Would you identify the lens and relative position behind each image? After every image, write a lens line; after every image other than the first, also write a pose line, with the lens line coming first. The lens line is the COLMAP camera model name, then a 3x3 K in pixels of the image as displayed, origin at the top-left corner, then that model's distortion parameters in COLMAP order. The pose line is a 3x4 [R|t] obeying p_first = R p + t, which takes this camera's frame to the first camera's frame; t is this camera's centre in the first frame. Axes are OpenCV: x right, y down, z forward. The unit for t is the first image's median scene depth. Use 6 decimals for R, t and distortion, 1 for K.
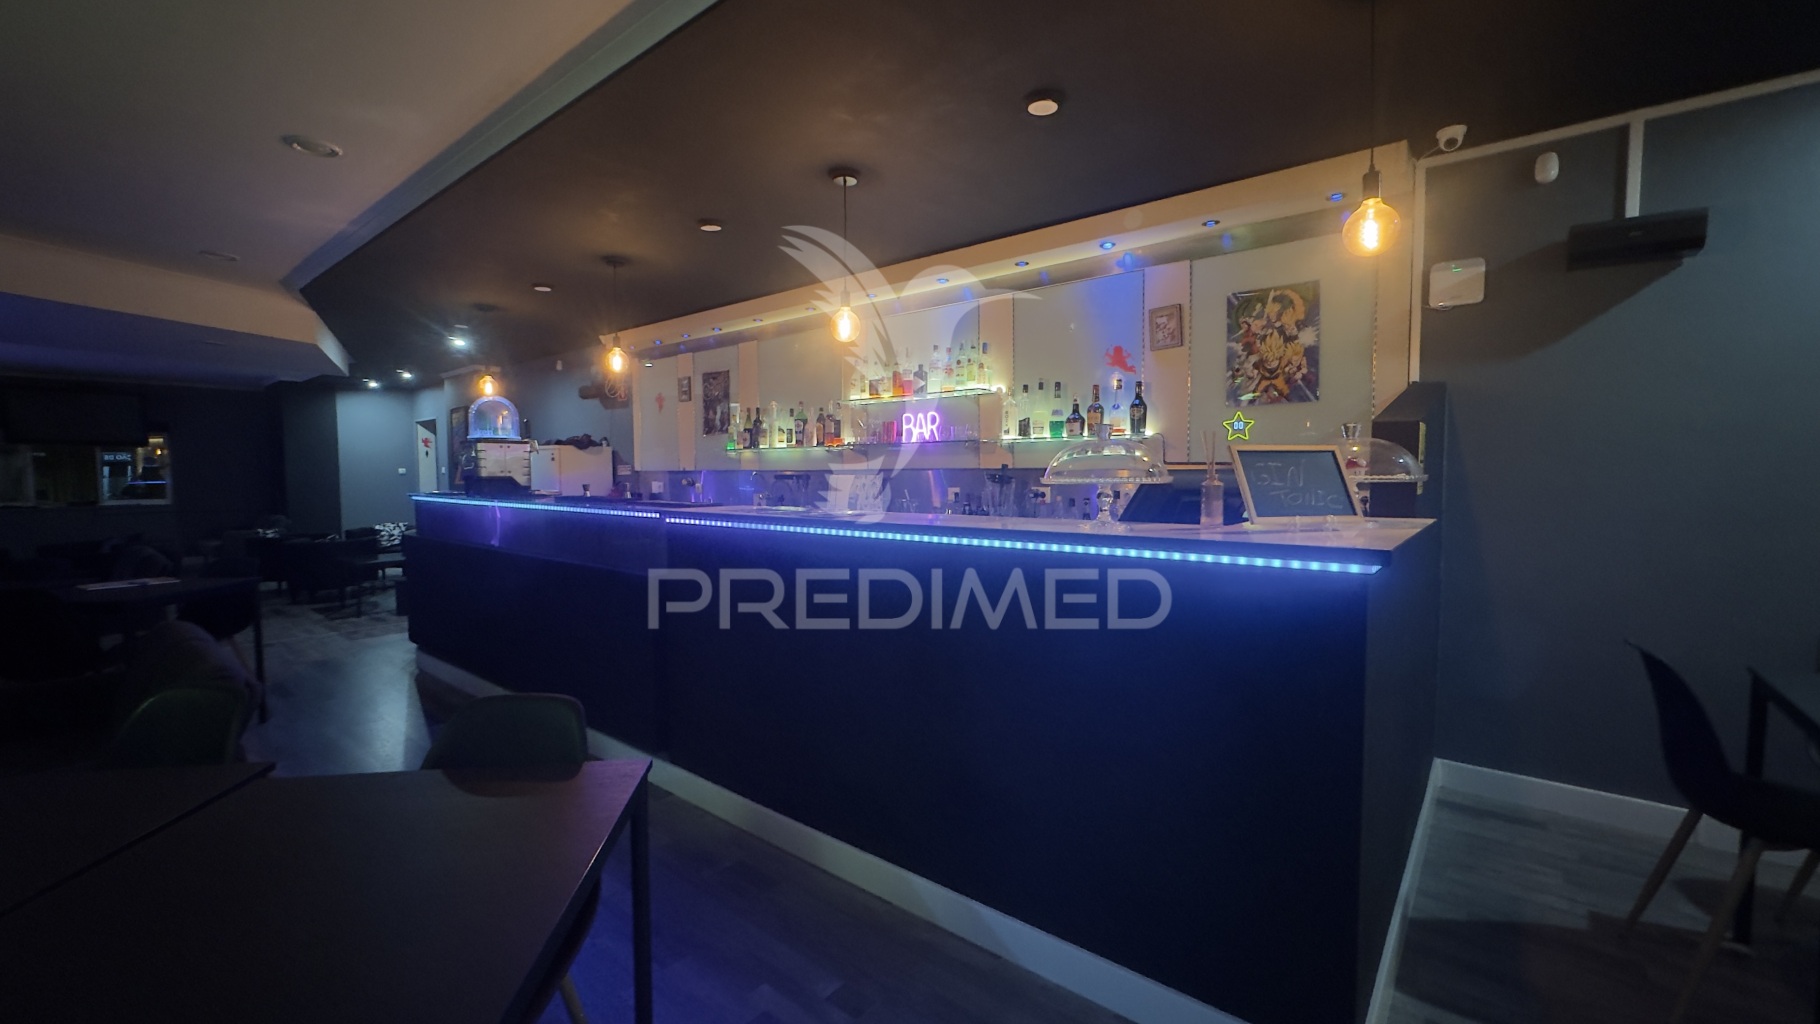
lens RADIAL K [[728.0, 0, 906.9], [0, 728.0, 511.6], [0, 0, 1]] dist [-0.001061, 0.000347]
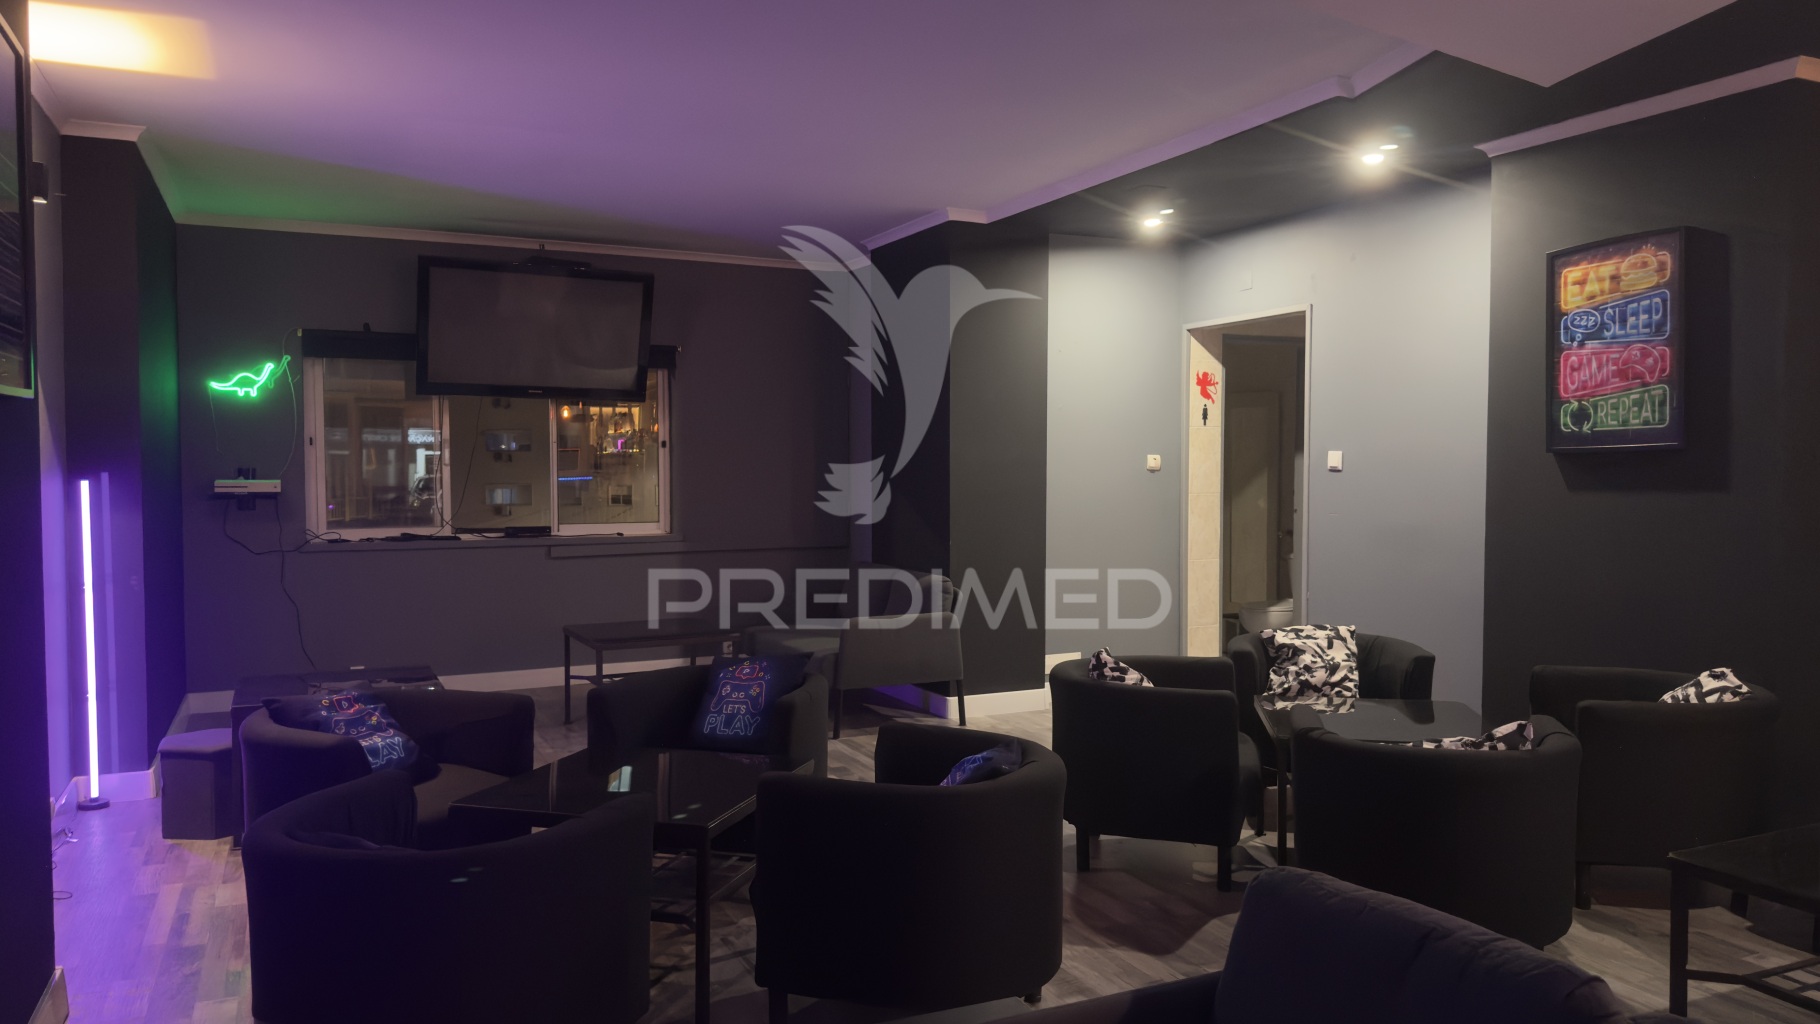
lens RADIAL K [[1275.8, 0, 917.1], [0, 1275.8, 504.8], [0, 0, 1]] dist [0.087882, -0.107647]
pose [[0.909437, 0.017478, -0.415475, -1.333121], [-0.026290, 0.999534, -0.015499, -0.049313], [0.415010, 0.025018, 0.909473, 0.872976]]
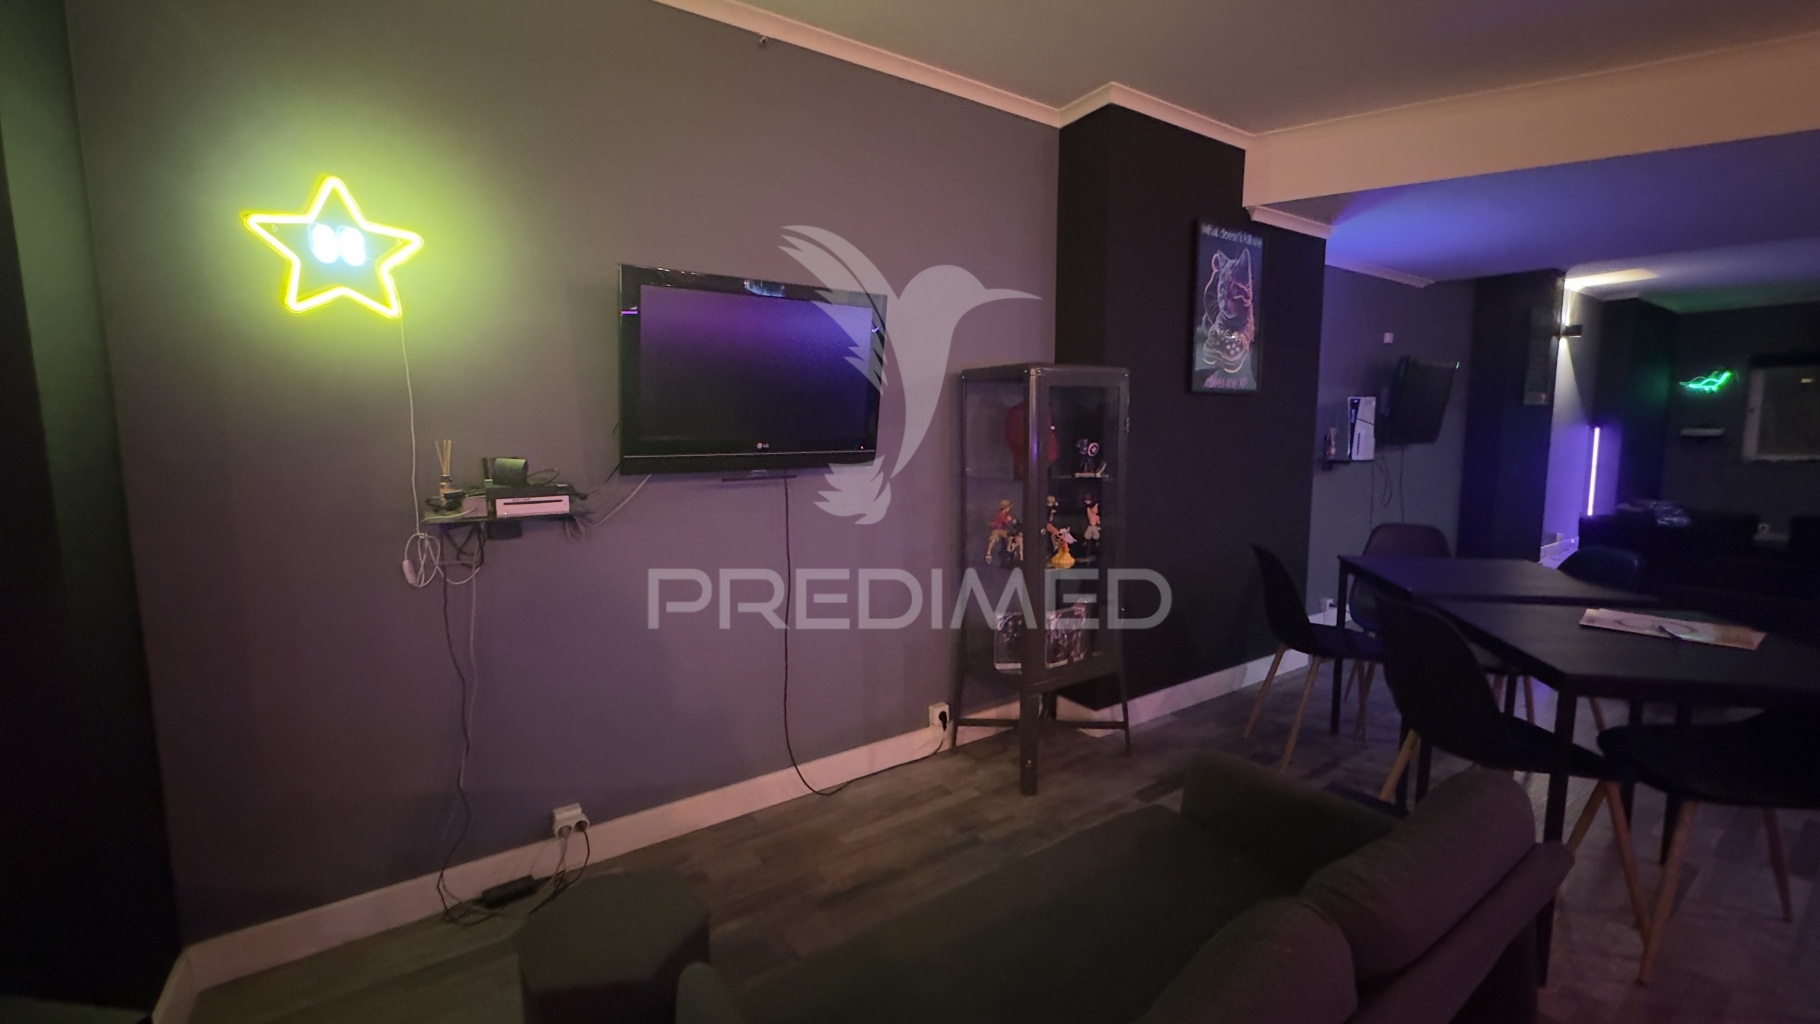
lens RADIAL K [[728.0, 0, 906.9], [0, 728.0, 511.6], [0, 0, 1]] dist [-0.001061, 0.000347]
pose [[-0.271328, 0.114009, -0.955711, -0.334956], [-0.043558, 0.990488, 0.130524, -0.027261], [0.961501, 0.077043, -0.263781, 0.486423]]
